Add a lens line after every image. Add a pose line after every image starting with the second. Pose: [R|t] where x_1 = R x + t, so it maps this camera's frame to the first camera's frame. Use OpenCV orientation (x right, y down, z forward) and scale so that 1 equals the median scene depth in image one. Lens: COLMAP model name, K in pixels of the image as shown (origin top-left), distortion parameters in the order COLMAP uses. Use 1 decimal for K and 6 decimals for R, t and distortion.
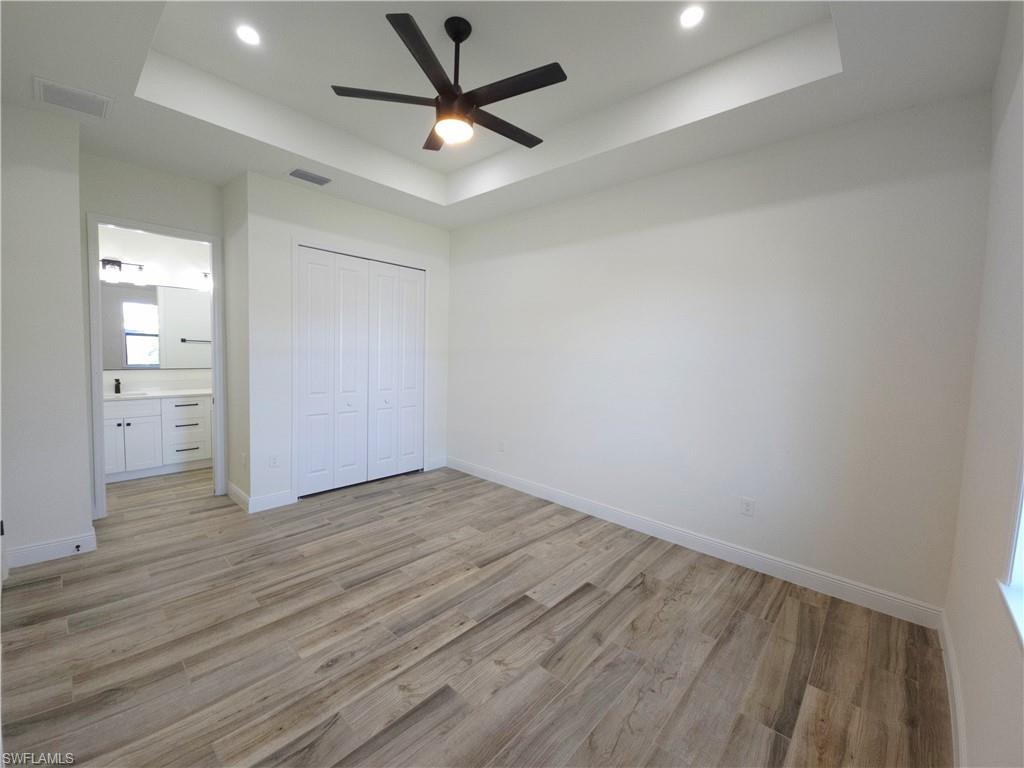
lens RADIAL K [[417.0, 0, 507.7], [0, 417.0, 377.5], [0, 0, 1]] dist [0.004163, -0.005324]
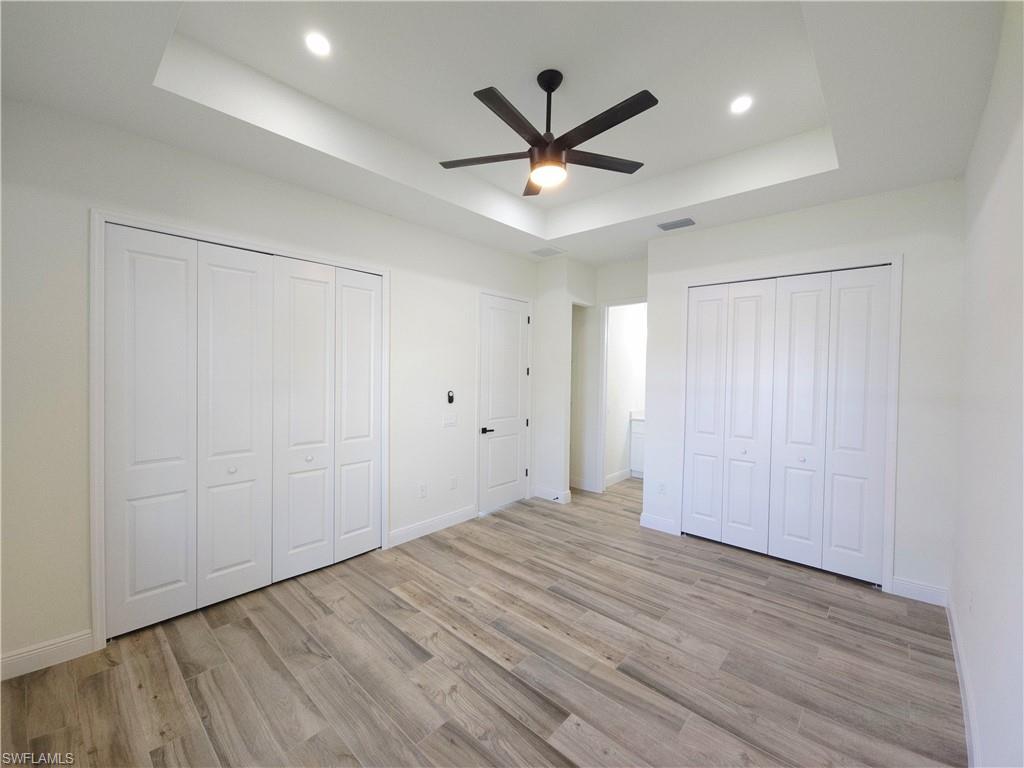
lens RADIAL K [[417.0, 0, 507.7], [0, 417.0, 377.5], [0, 0, 1]] dist [0.004163, -0.005324]
pose [[-0.000757, -0.011906, -0.999929, 0.796956], [-0.079303, 0.996781, -0.011808, -0.066860], [0.996850, 0.079288, -0.001699, 0.835187]]
